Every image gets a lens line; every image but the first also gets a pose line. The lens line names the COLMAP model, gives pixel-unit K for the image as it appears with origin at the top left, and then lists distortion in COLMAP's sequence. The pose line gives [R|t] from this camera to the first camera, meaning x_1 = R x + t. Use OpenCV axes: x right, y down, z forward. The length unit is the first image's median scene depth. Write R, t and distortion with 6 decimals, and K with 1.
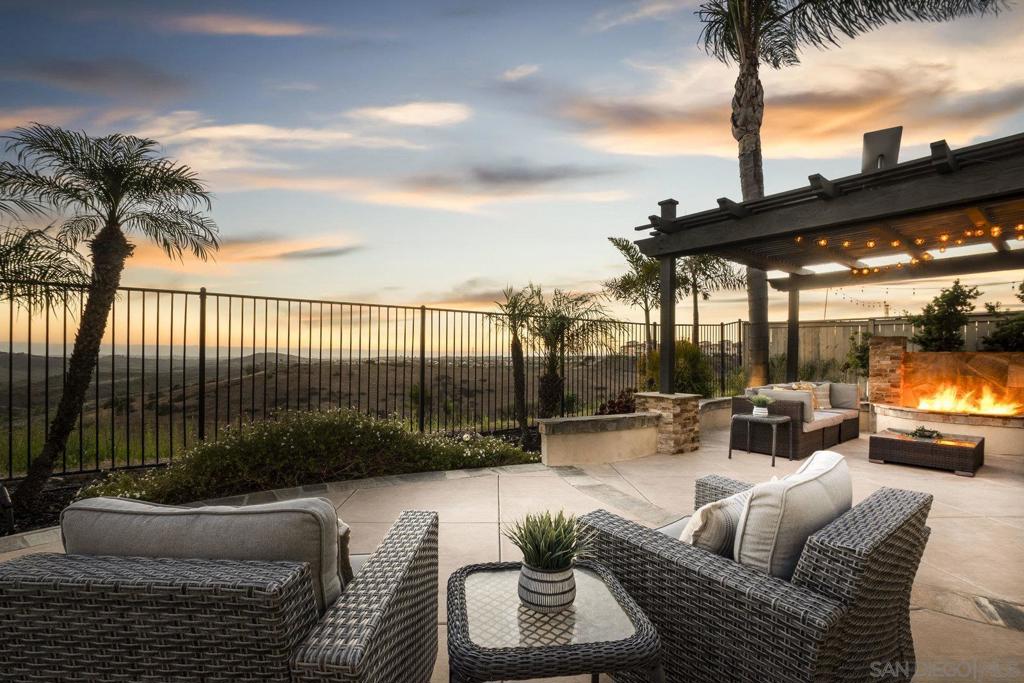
lens RADIAL K [[457.4, 0, 509.1], [0, 457.4, 347.6], [0, 0, 1]] dist [-0.003590, -0.000672]
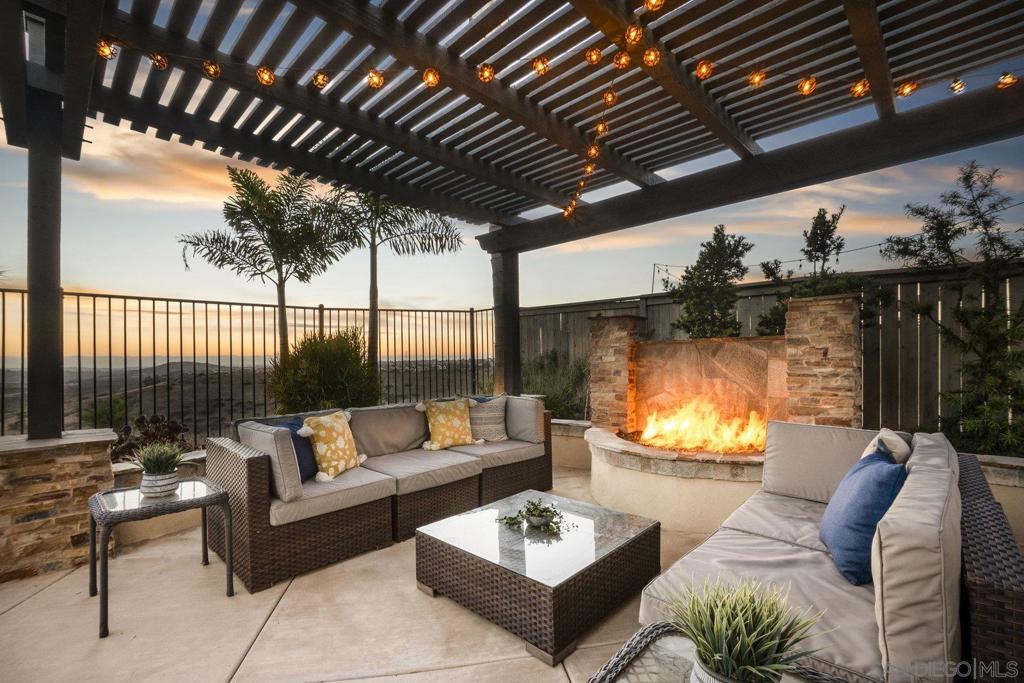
lens RADIAL K [[457.4, 0, 513.9], [0, 457.4, 345.1], [0, 0, 1]] dist [-0.003590, -0.000672]
pose [[0.993359, -0.016908, 0.113808, 0.620083], [0.018265, 0.999774, -0.010884, 0.017779], [-0.113598, 0.012890, 0.993443, 0.400616]]
